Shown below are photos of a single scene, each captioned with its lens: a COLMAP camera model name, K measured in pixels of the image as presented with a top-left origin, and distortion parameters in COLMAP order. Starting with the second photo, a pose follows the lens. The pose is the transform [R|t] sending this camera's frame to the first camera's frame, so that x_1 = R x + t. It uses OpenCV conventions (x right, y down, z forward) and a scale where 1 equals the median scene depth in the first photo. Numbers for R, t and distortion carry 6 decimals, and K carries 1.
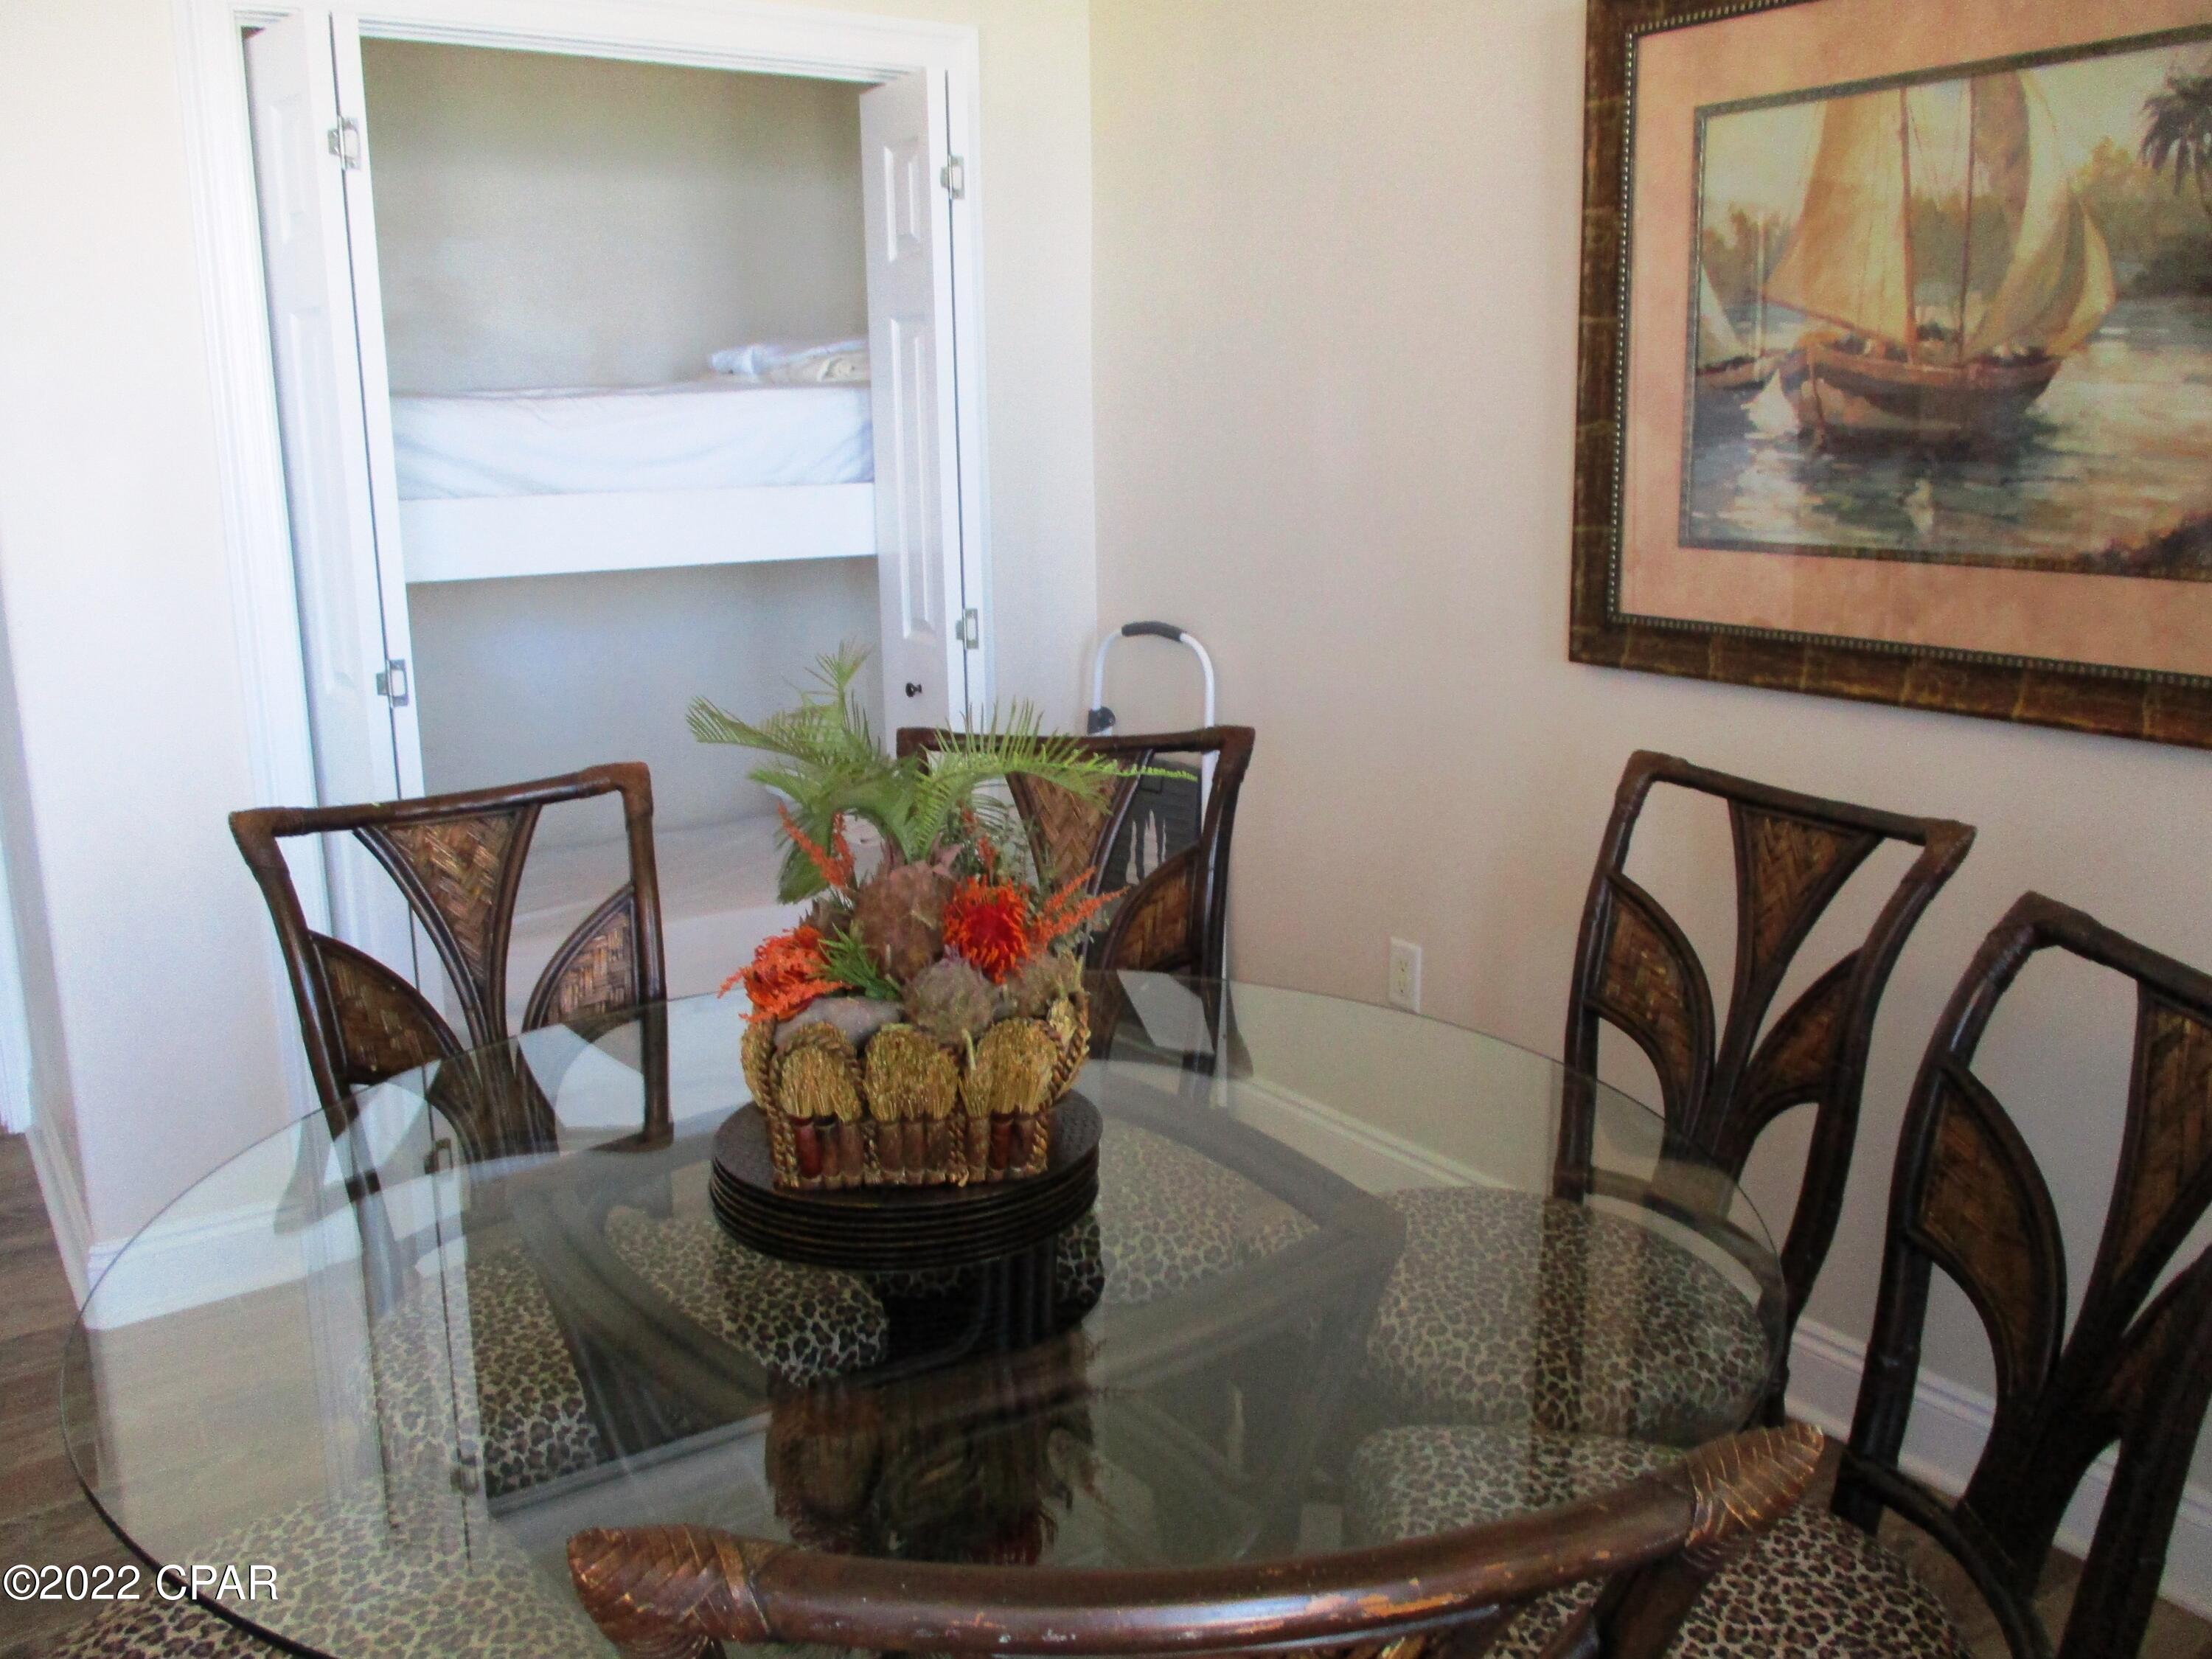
lens RADIAL K [[1871.4, 0, 1106.0], [0, 1871.4, 772.2], [0, 0, 1]] dist [0.011135, -0.020258]
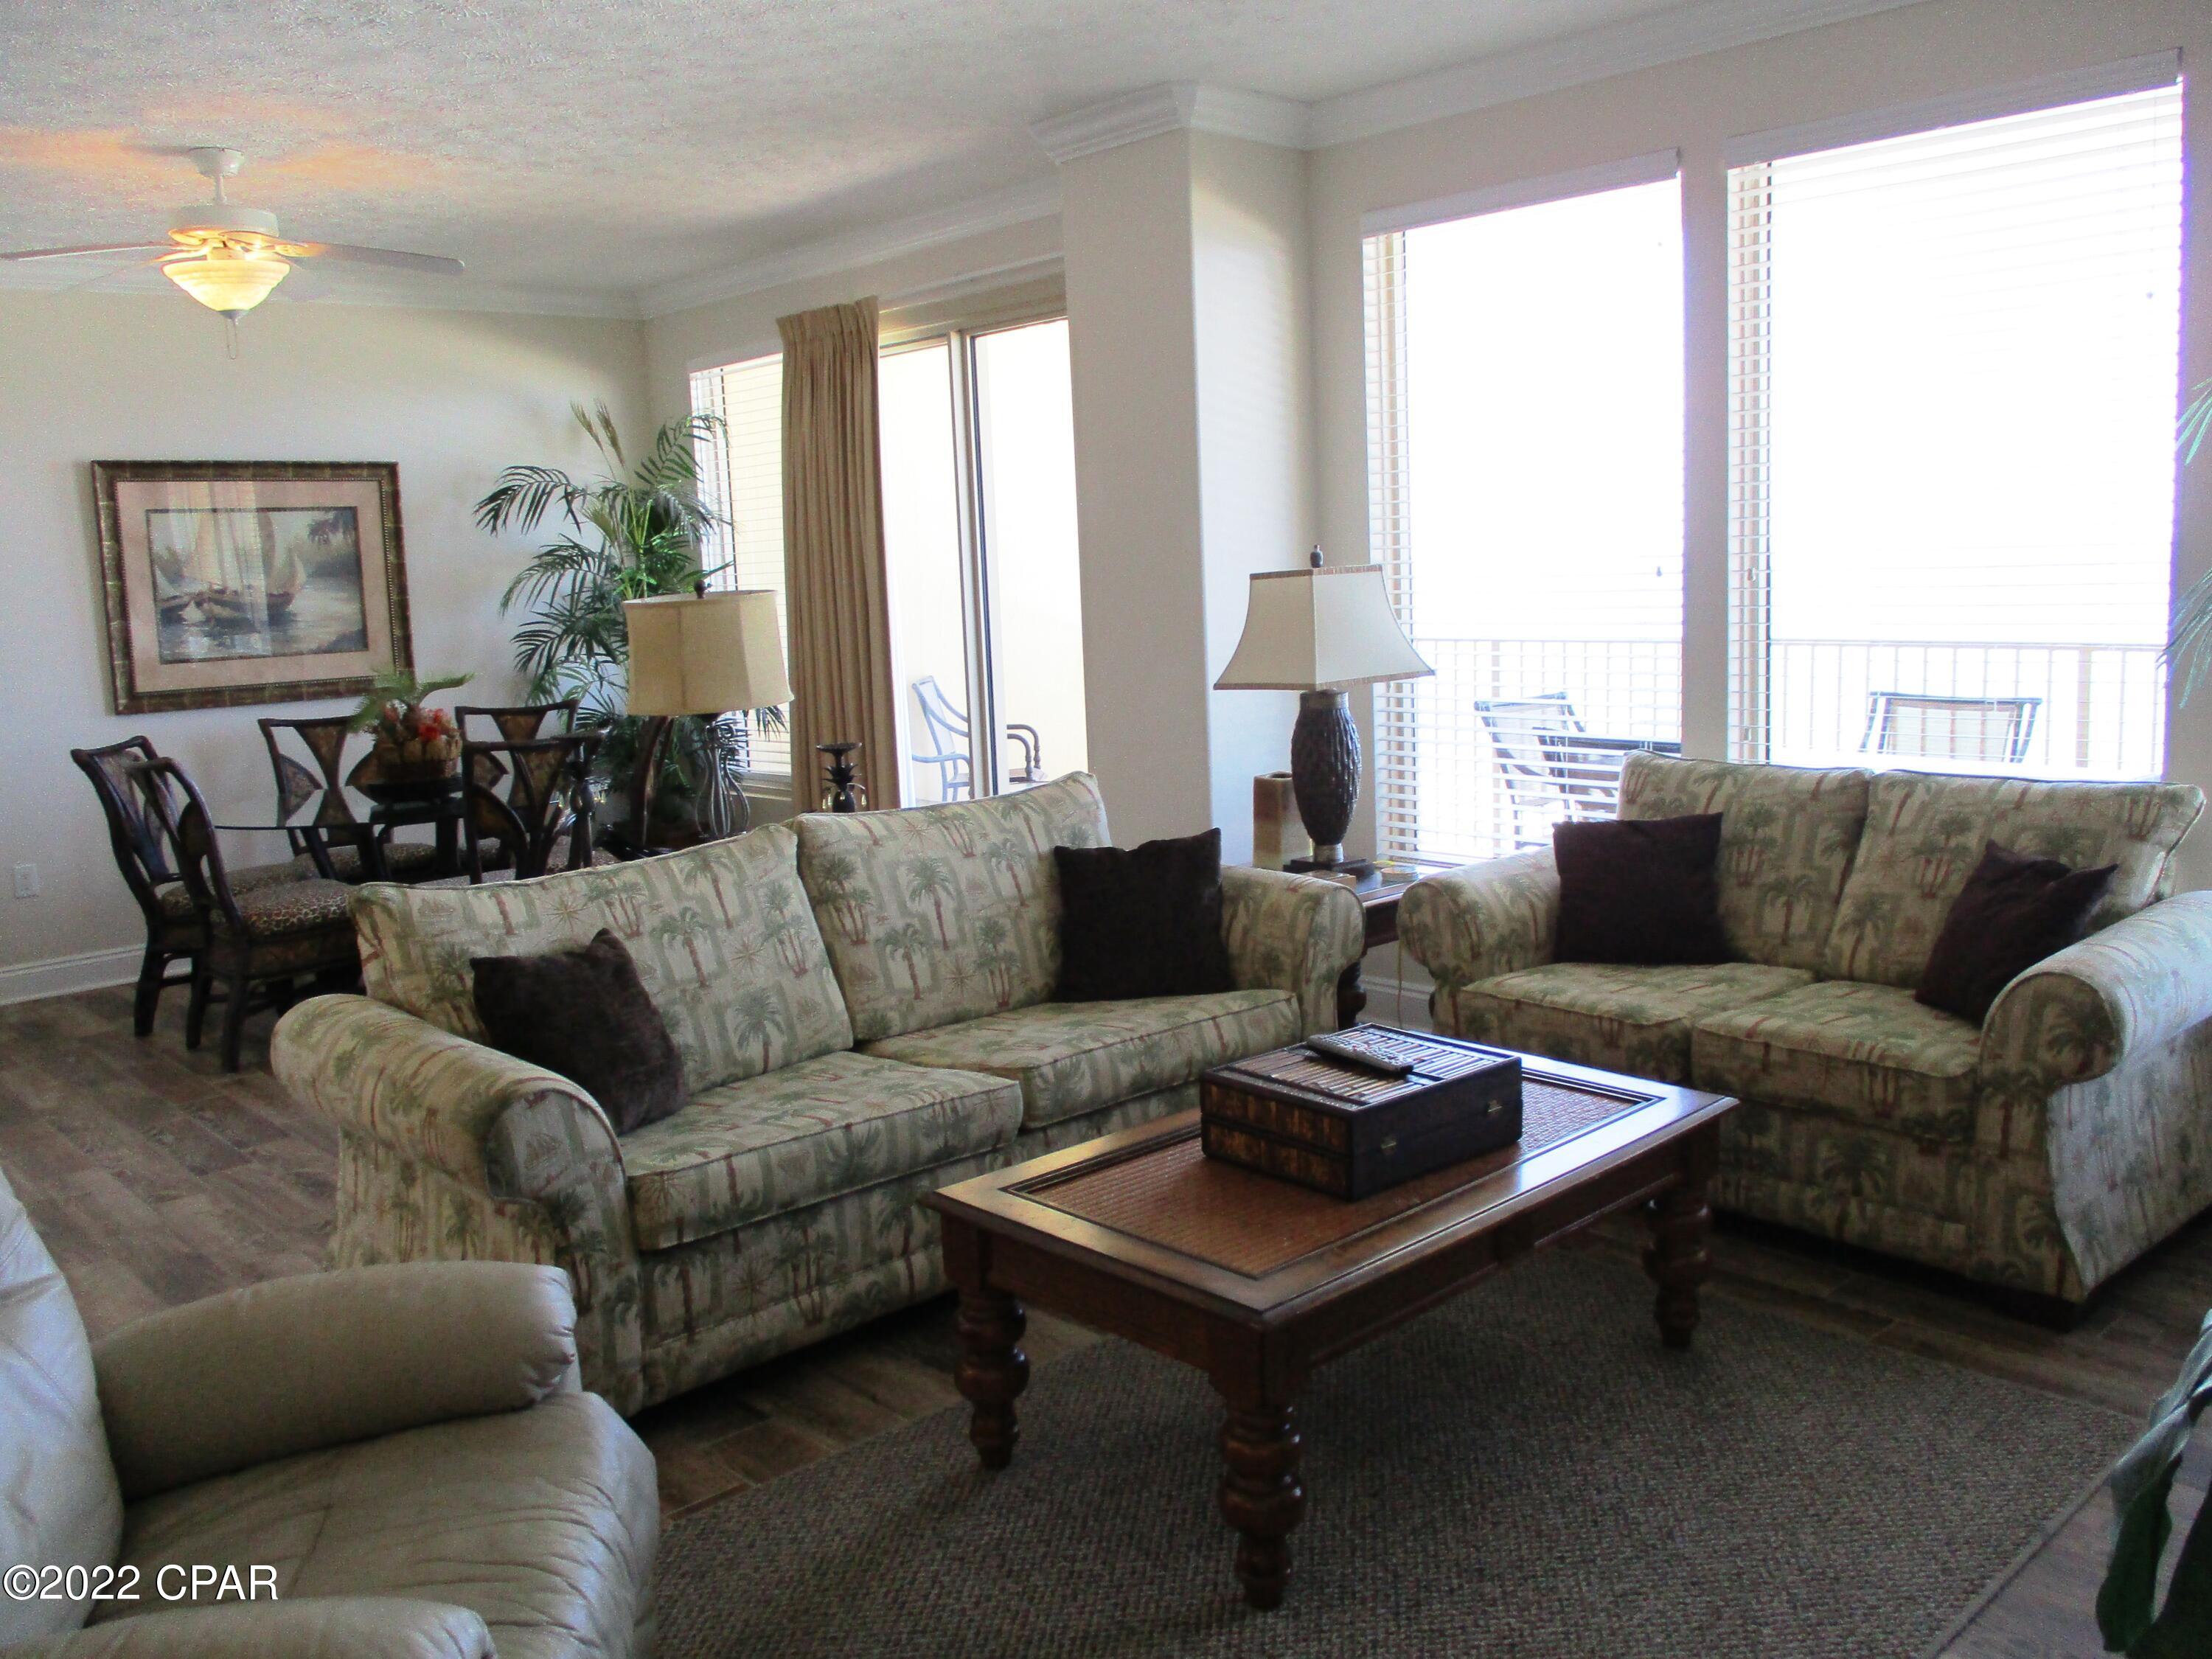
lens RADIAL K [[1871.4, 0, 1106.0], [0, 1871.4, 772.2], [0, 0, 1]] dist [0.011135, -0.020258]
pose [[-0.130801, -0.091095, 0.987215, -2.823256], [0.236699, 0.964104, 0.120324, 0.030277], [-0.962738, 0.249411, -0.104544, 0.003471]]
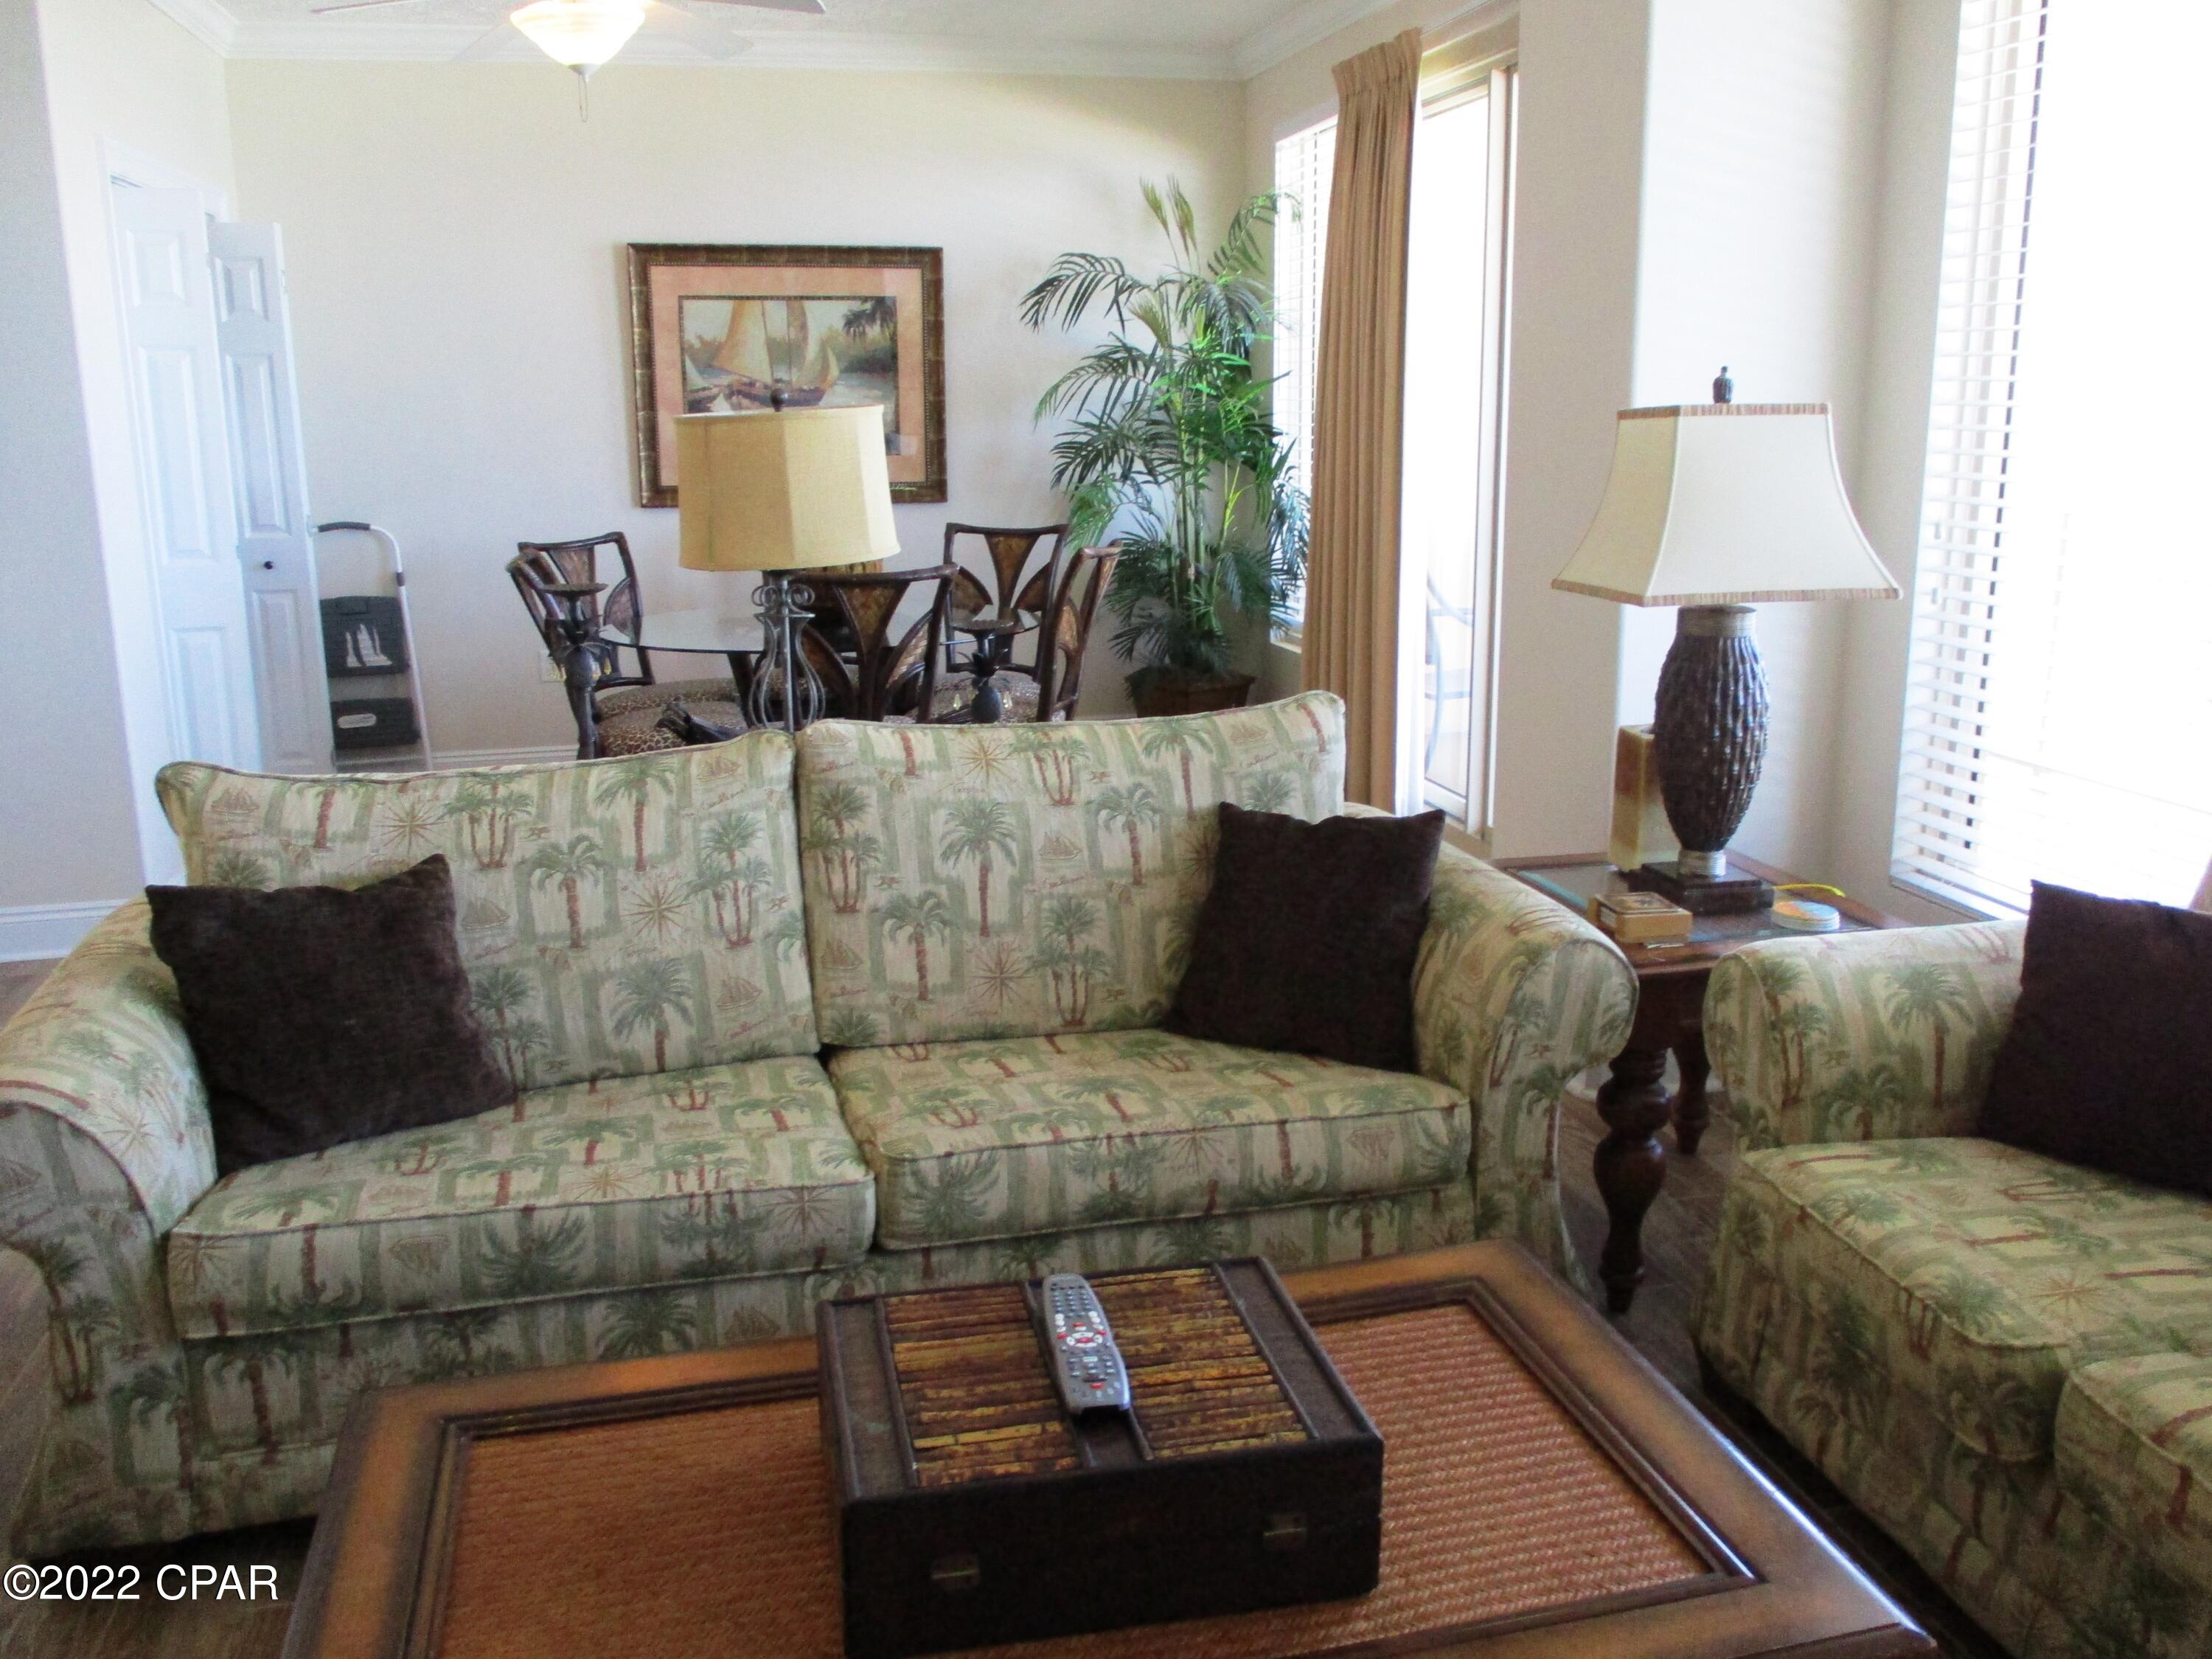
lens RADIAL K [[1871.4, 0, 1106.0], [0, 1871.4, 772.2], [0, 0, 1]] dist [0.011135, -0.020258]
pose [[0.361210, -0.172368, 0.916415, -2.173402], [0.182689, 0.976803, 0.111719, 0.137297], [-0.914413, 0.127065, 0.384321, -0.550039]]
